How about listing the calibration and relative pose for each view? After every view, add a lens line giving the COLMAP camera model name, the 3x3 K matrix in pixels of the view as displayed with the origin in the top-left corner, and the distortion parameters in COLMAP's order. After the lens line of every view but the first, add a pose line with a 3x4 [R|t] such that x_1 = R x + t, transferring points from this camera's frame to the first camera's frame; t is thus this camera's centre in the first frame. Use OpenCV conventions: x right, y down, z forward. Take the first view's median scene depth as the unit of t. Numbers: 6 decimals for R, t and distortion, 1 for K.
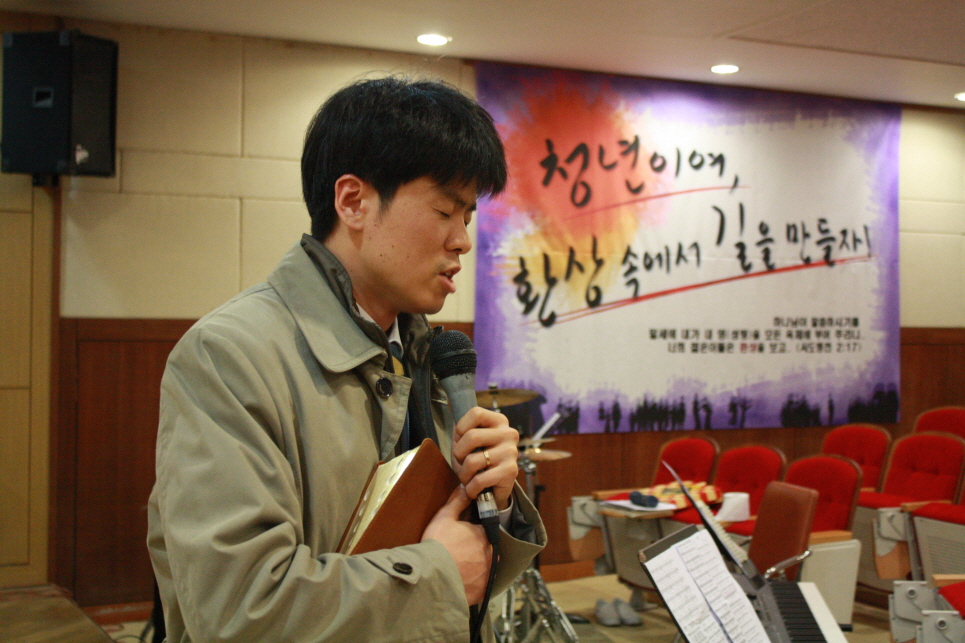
lens RADIAL K [[1480.8, 0, 487.5], [0, 1480.8, 317.6], [0, 0, 1]] dist [-0.048280, 0.000000]
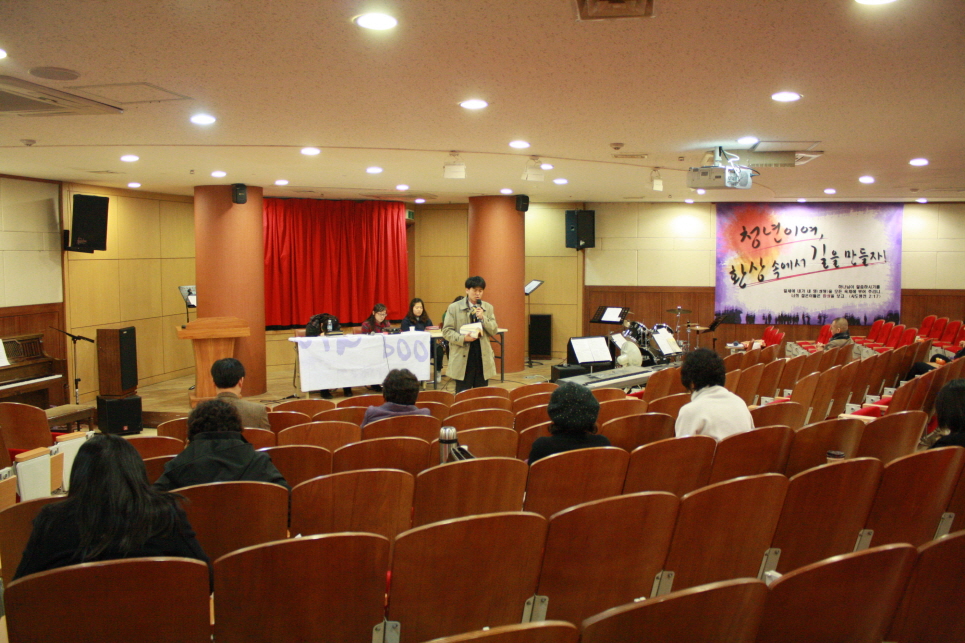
lens RADIAL K [[791.6, 0, 474.6], [0, 791.6, 314.4], [0, 0, 1]] dist [-0.127867, 0.076346]
pose [[0.787860, 0.036449, -0.614775, 0.563474], [0.010231, 0.997335, 0.072242, -0.058521], [0.615769, -0.063206, 0.785387, -0.566546]]
